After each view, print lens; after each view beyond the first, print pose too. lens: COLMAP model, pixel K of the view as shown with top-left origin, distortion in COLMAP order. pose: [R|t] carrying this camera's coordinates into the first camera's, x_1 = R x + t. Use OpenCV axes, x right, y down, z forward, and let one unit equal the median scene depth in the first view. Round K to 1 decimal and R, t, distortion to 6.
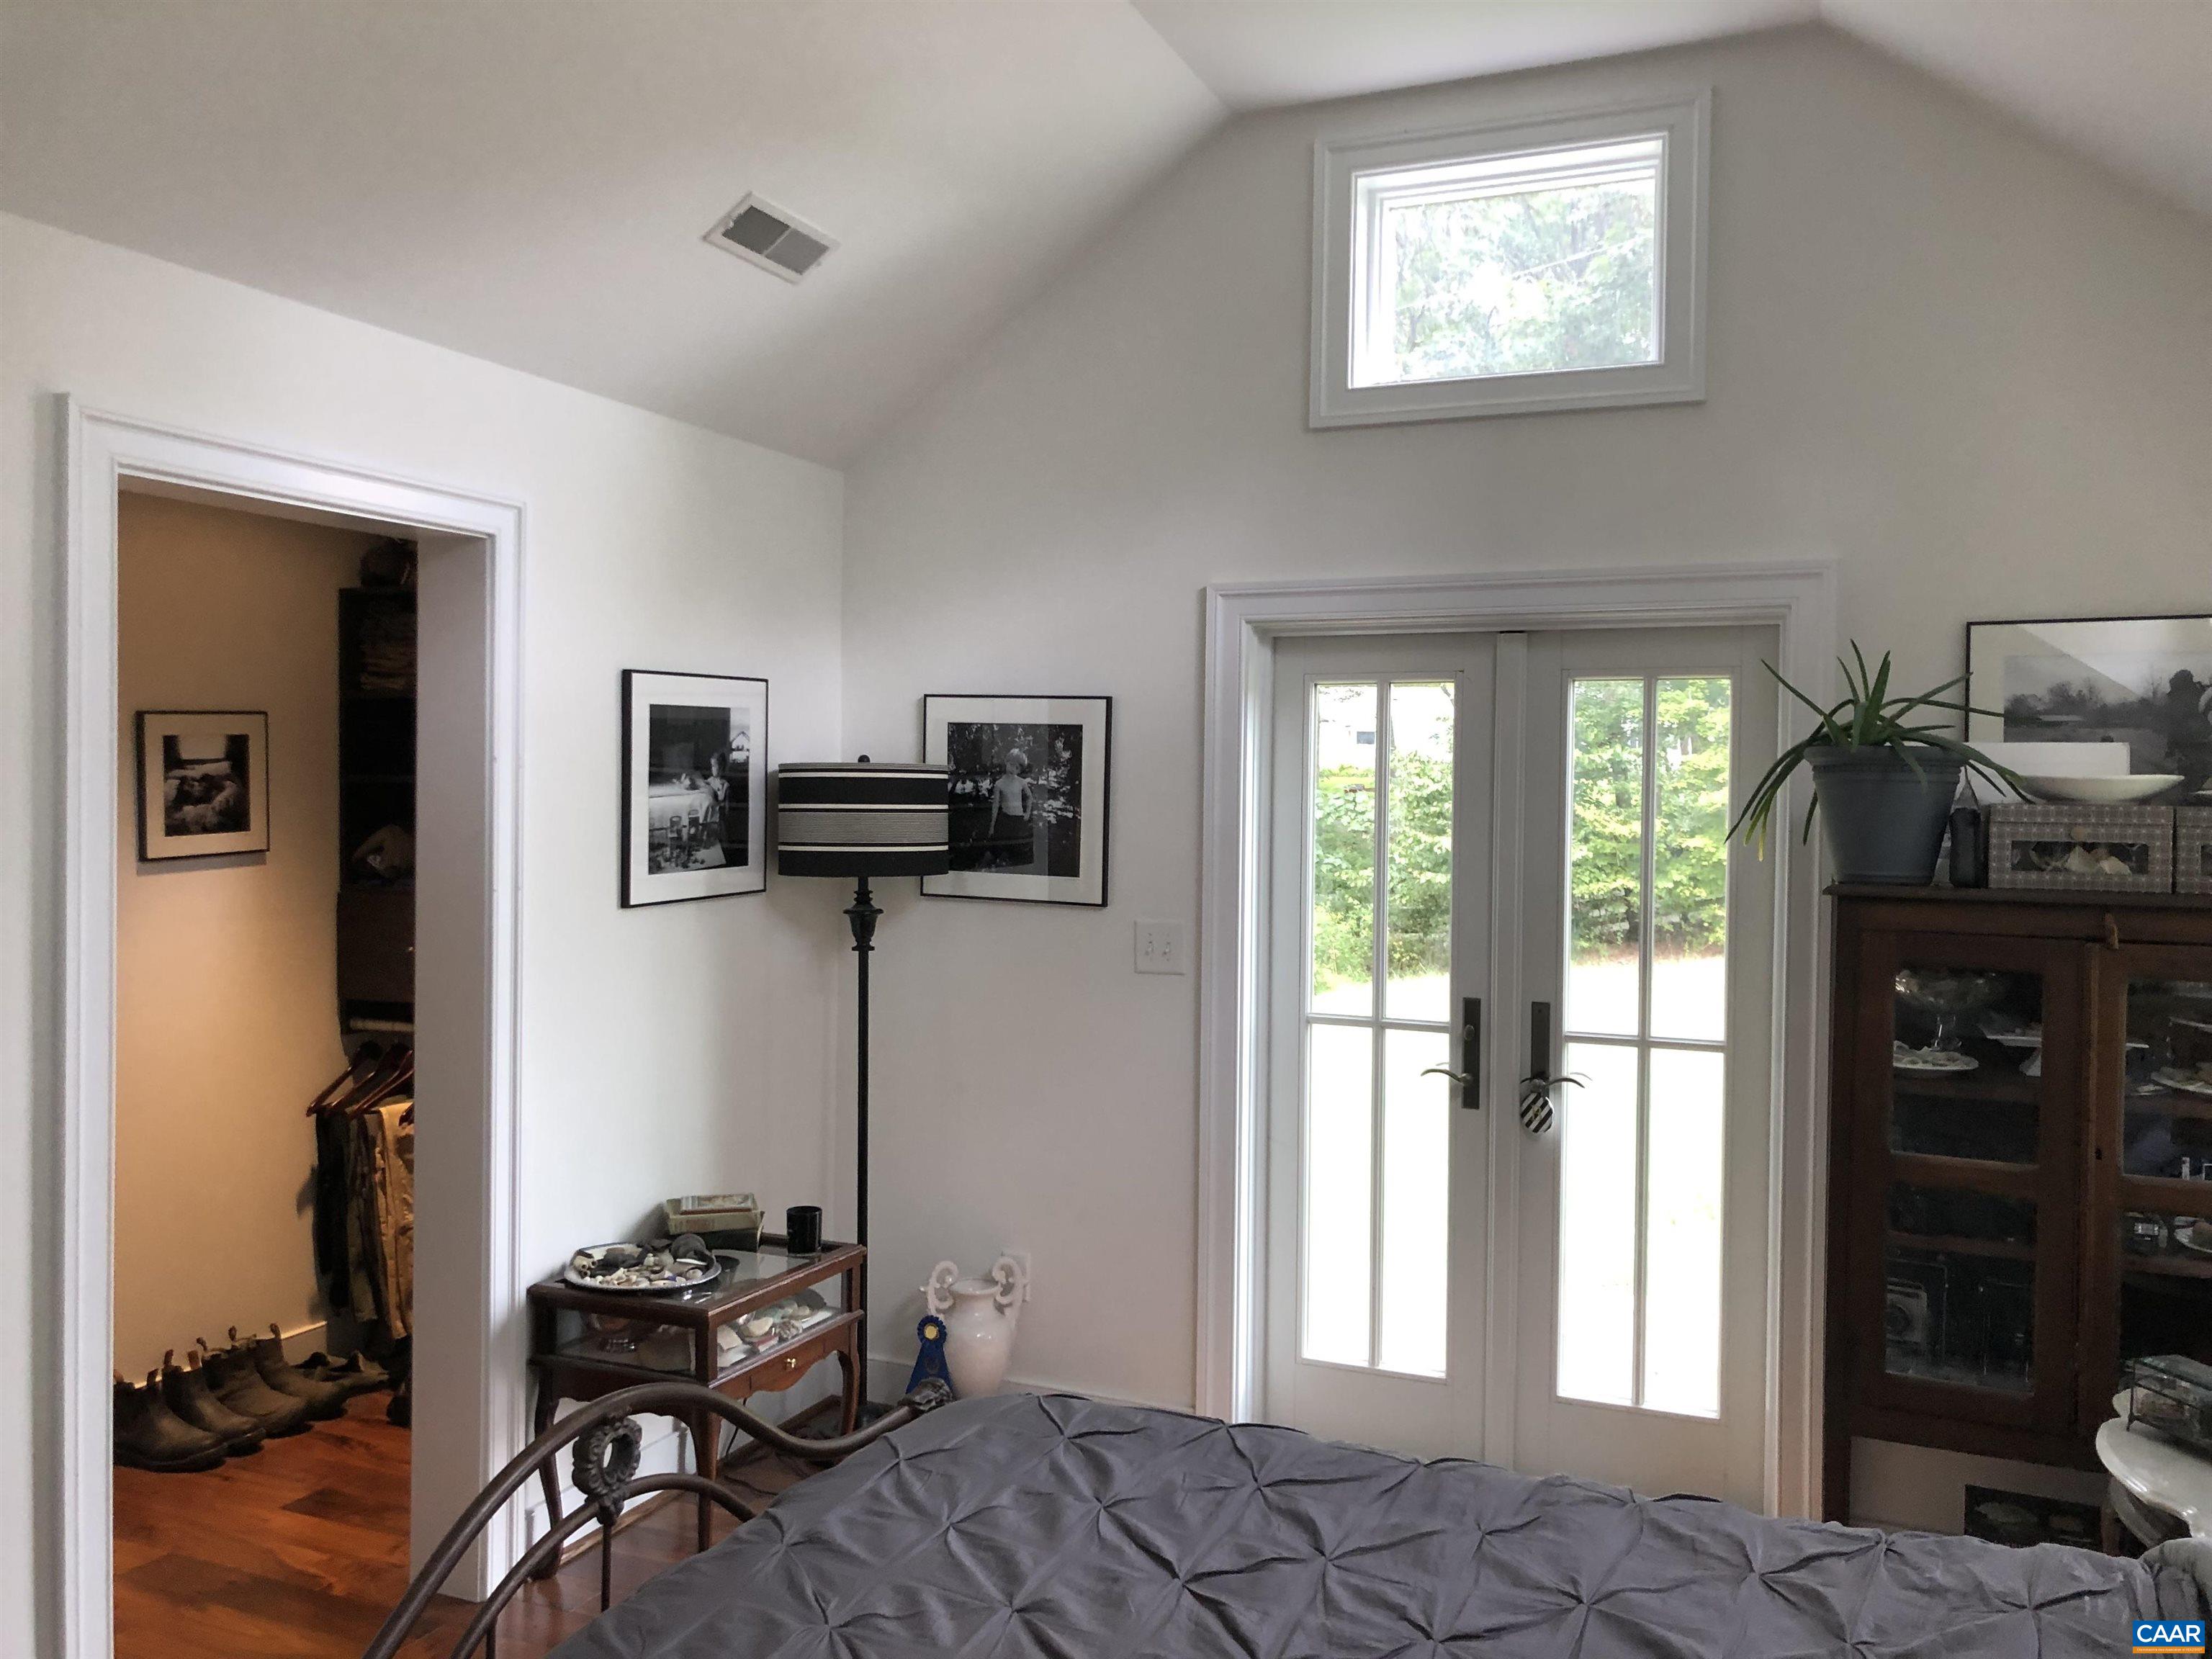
lens RADIAL K [[1806.6, 0, 1106.0], [0, 1806.6, 829.5], [0, 0, 1]] dist [0.051727, -0.034251]
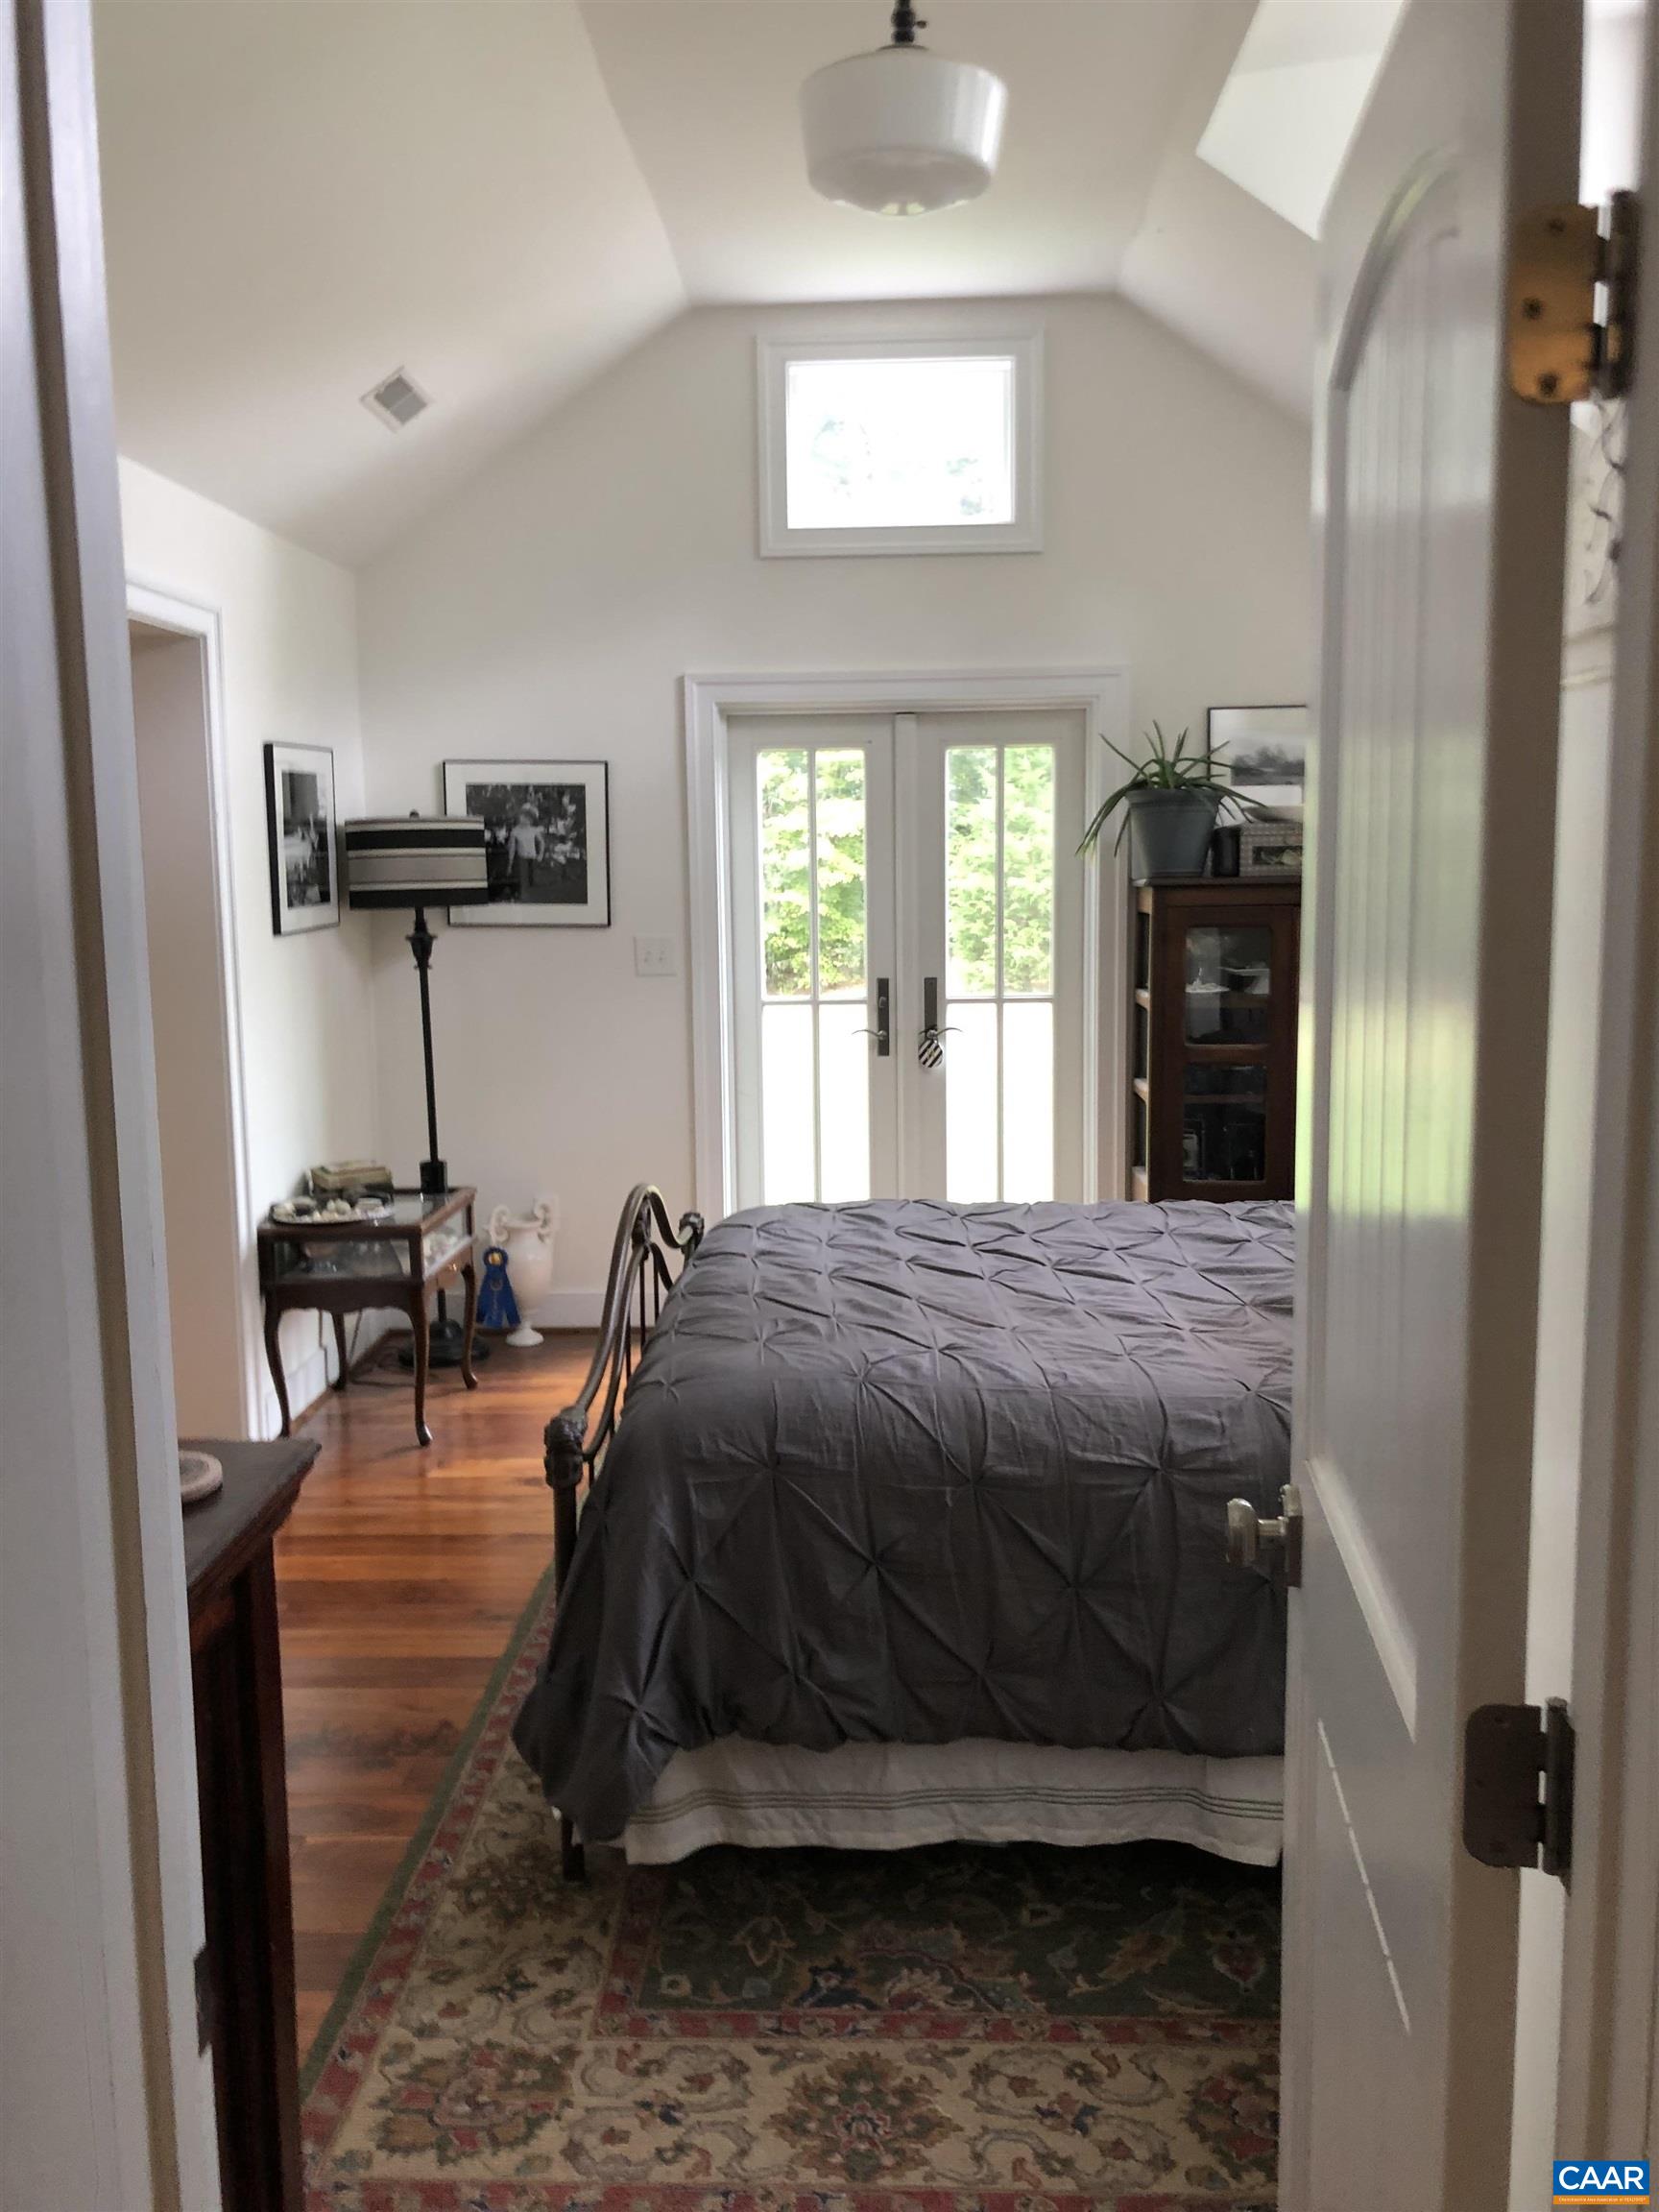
lens RADIAL K [[1761.0, 0, 830.9], [0, 1761.0, 1076.6], [0, 0, 1]] dist [0.106734, -0.347008]
pose [[0.934097, -0.070750, 0.349938, -0.316183], [0.035479, 0.993711, 0.106201, 0.022042], [-0.355251, -0.086787, 0.930734, -0.262051]]
